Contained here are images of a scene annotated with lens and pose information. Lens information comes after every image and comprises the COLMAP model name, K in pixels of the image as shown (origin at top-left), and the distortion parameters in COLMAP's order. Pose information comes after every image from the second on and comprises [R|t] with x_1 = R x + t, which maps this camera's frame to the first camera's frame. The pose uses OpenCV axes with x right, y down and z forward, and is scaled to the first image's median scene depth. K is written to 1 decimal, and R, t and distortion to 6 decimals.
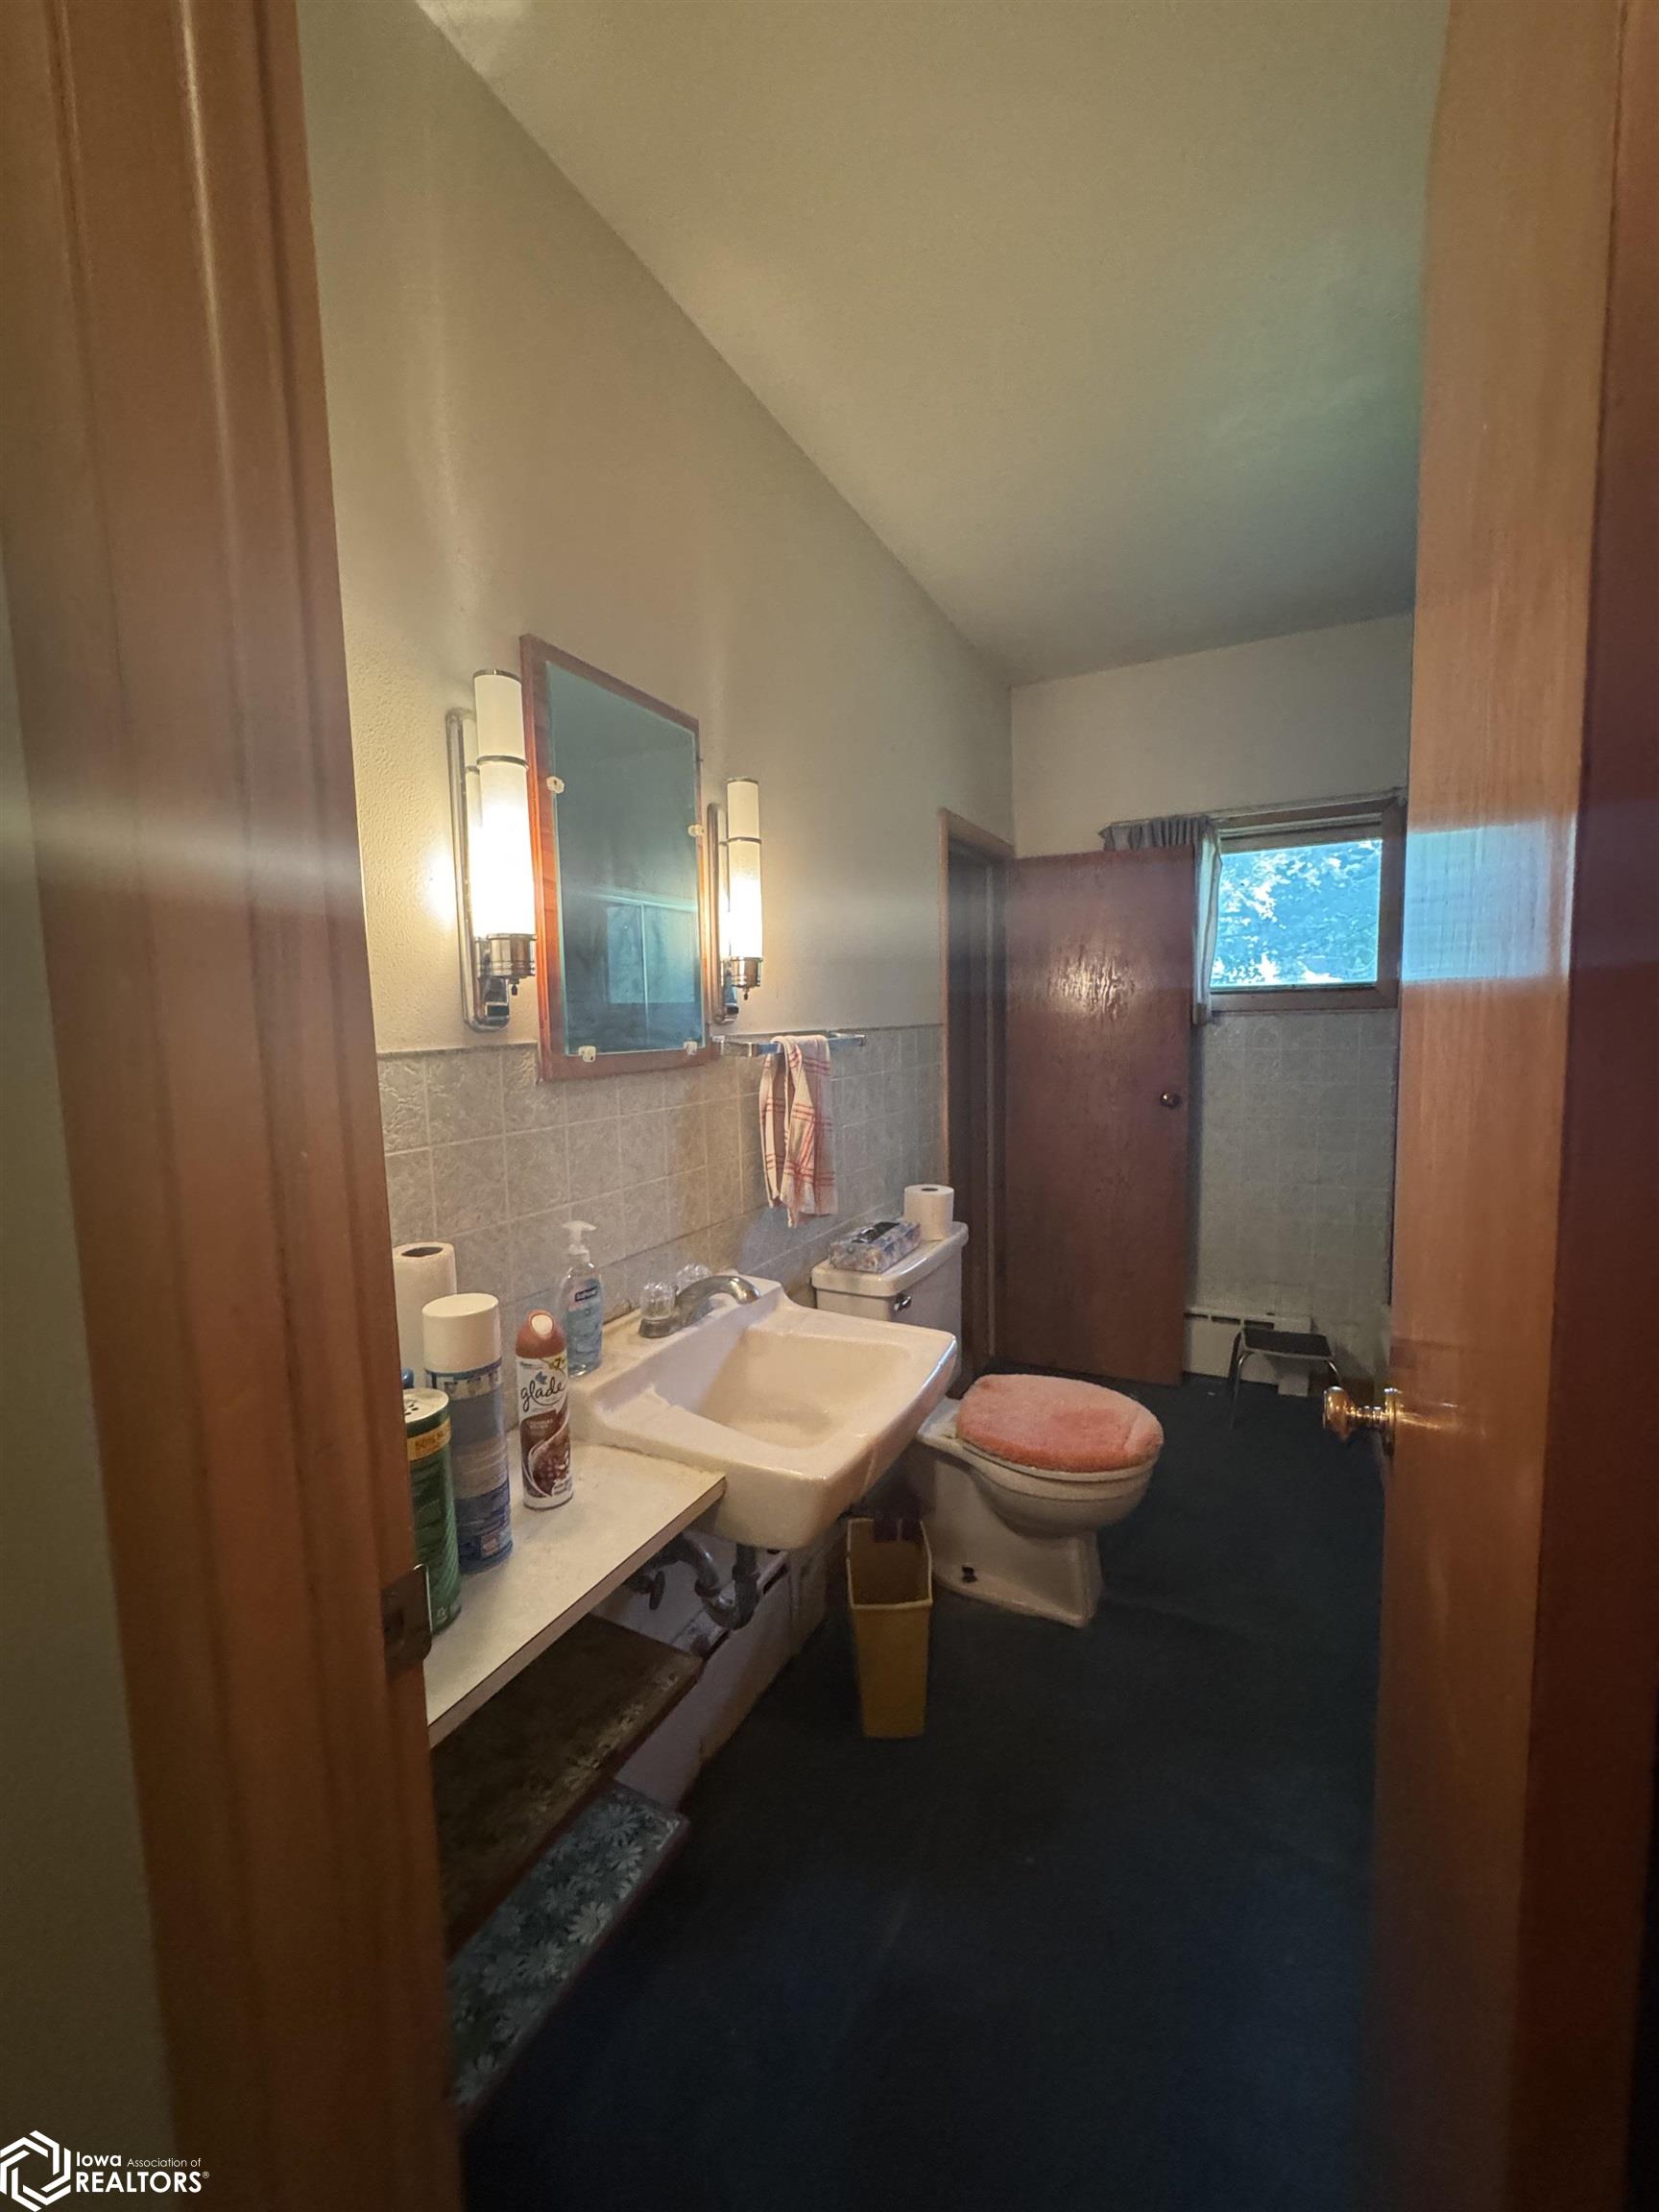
lens RADIAL K [[889.9, 0, 829.5], [0, 889.9, 1106.0], [0, 0, 1]] dist [-0.002065, -0.000126]
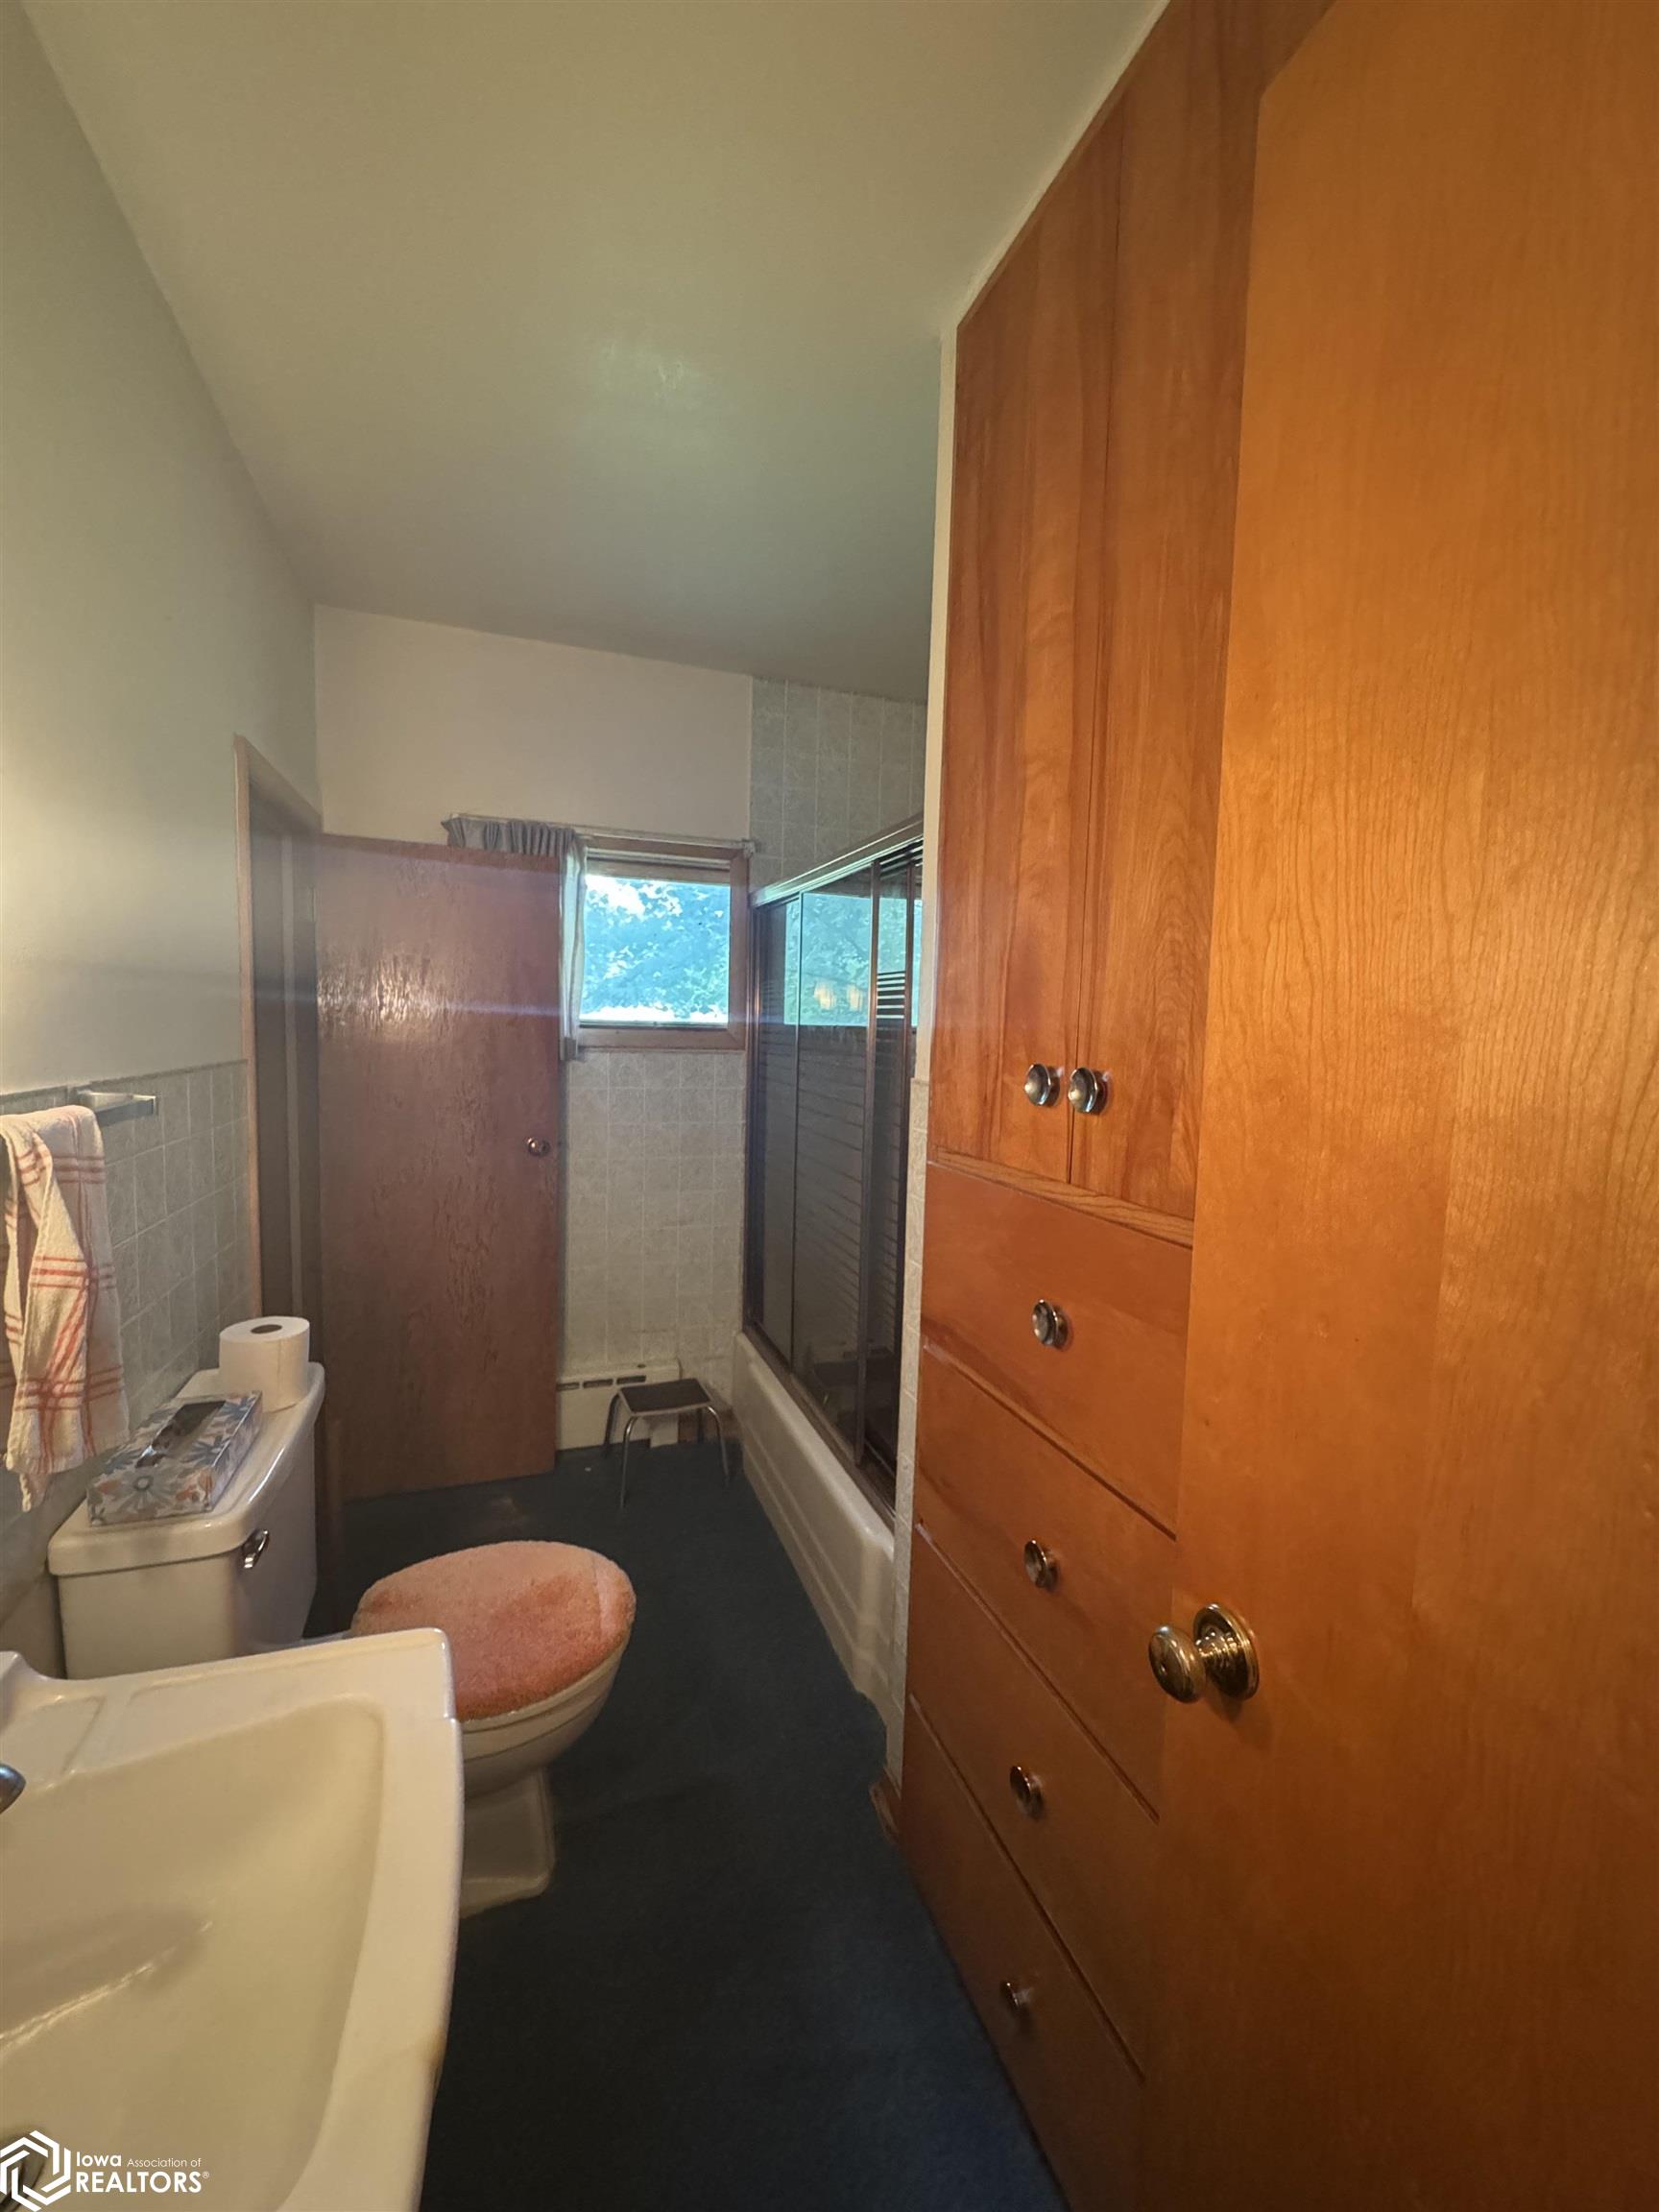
lens RADIAL K [[889.9, 0, 829.5], [0, 889.9, 1106.0], [0, 0, 1]] dist [-0.002065, -0.000126]
pose [[0.687610, -0.021502, 0.725762, -0.052153], [0.029357, 0.999567, 0.001800, -0.041716], [-0.725487, 0.020069, 0.687944, 0.201422]]
